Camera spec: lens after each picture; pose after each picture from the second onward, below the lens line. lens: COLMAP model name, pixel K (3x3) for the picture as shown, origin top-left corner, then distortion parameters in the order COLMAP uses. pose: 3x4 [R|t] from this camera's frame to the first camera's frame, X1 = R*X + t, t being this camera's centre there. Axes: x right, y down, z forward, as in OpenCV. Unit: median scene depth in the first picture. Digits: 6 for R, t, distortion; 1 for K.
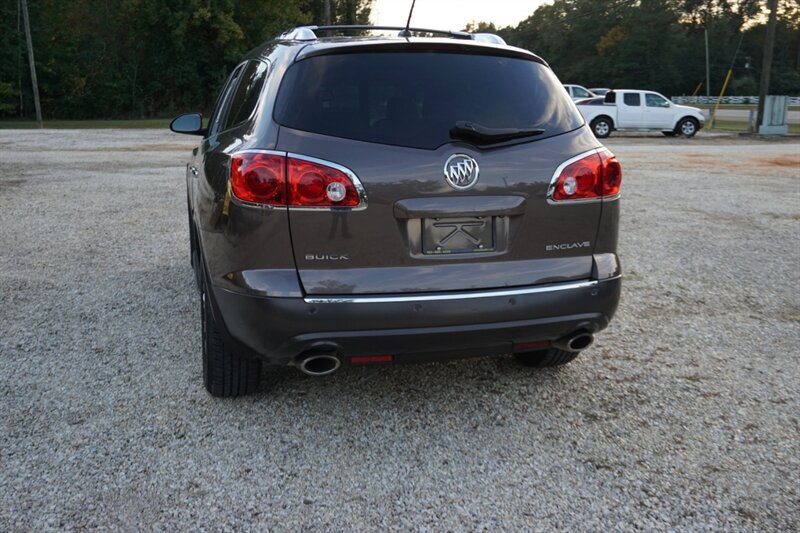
lens RADIAL K [[780.1, 0, 400.0], [0, 780.1, 266.5], [0, 0, 1]] dist [-0.005649, 0.005651]
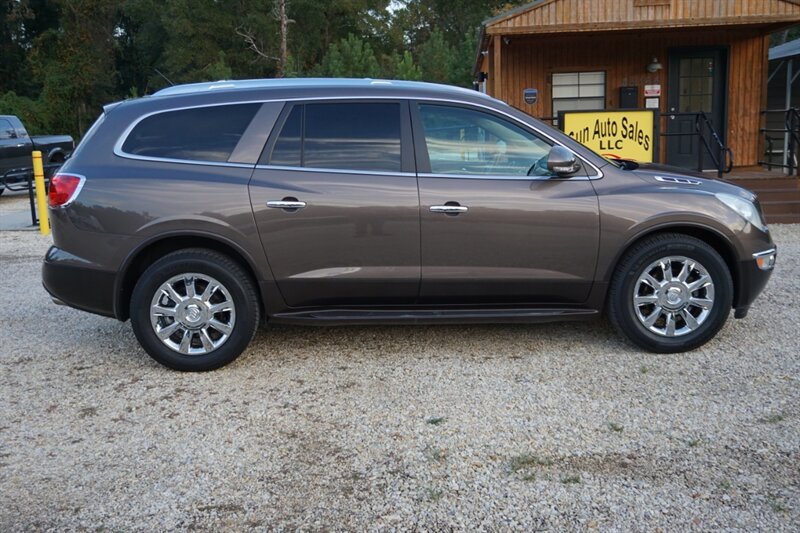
lens RADIAL K [[791.3, 0, 400.0], [0, 791.3, 266.5], [0, 0, 1]] dist [-0.002680, 0.011801]
pose [[-0.222136, 0.178488, -0.958539, 1.392222], [-0.180723, 0.958529, 0.220368, -0.379621], [0.958120, 0.222182, -0.180667, 1.713526]]
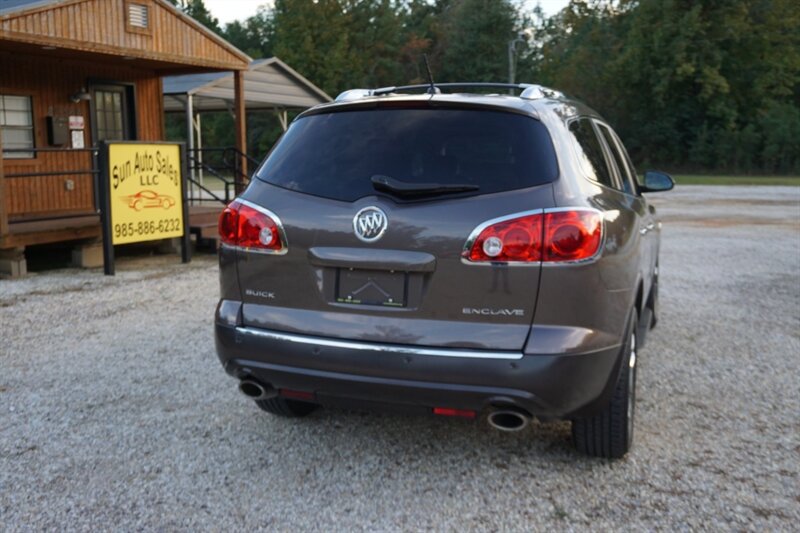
lens RADIAL K [[791.3, 0, 400.0], [0, 791.3, 266.5], [0, 0, 1]] dist [-0.002680, 0.011801]
pose [[0.813554, 0.081052, -0.575813, 0.573359], [-0.122392, 0.991923, -0.033301, -0.029975], [0.568463, 0.097567, 0.816903, 0.147893]]
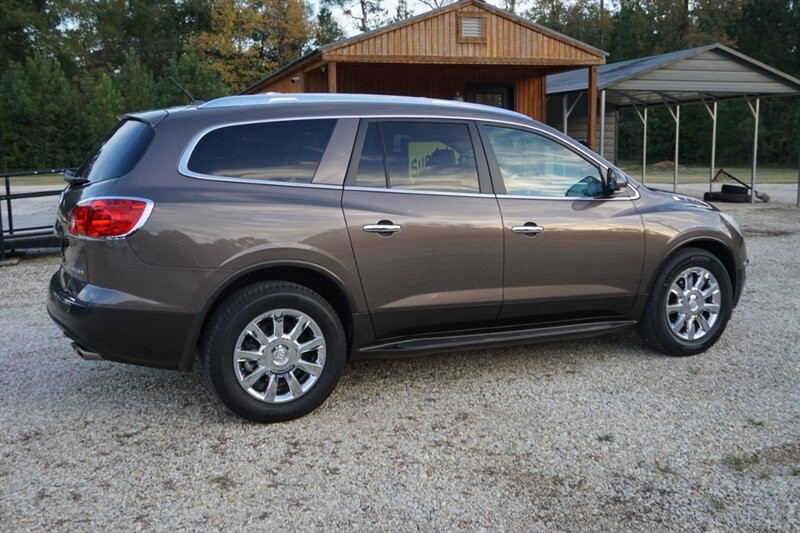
lens RADIAL K [[791.3, 0, 400.0], [0, 791.3, 266.5], [0, 0, 1]] dist [-0.002680, 0.011801]
pose [[0.177981, 0.143519, -0.973512, 1.355427], [-0.198322, 0.974238, 0.107368, -0.238144], [0.963842, 0.173960, 0.201859, 1.083245]]
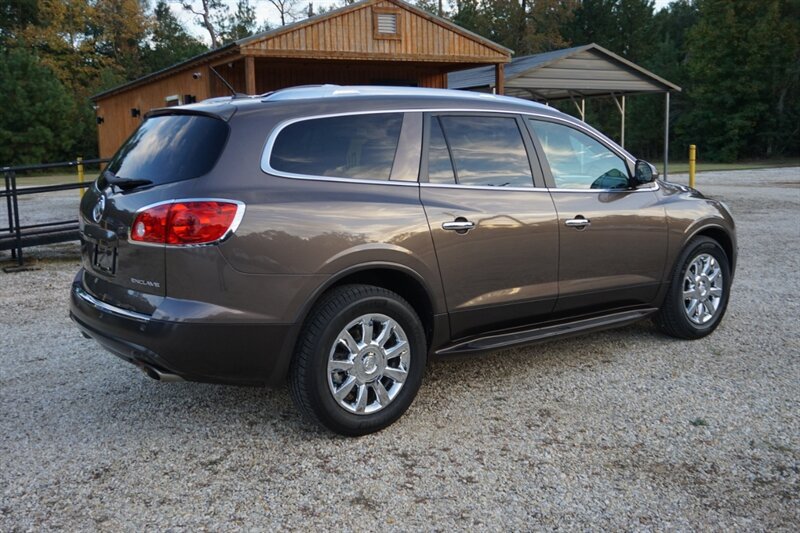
lens RADIAL K [[791.3, 0, 400.0], [0, 791.3, 266.5], [0, 0, 1]] dist [-0.002680, 0.011801]
pose [[0.374104, 0.133382, -0.917745, 1.217992], [-0.175053, 0.981970, 0.071358, -0.169888], [0.910715, 0.133959, 0.390708, 0.770034]]
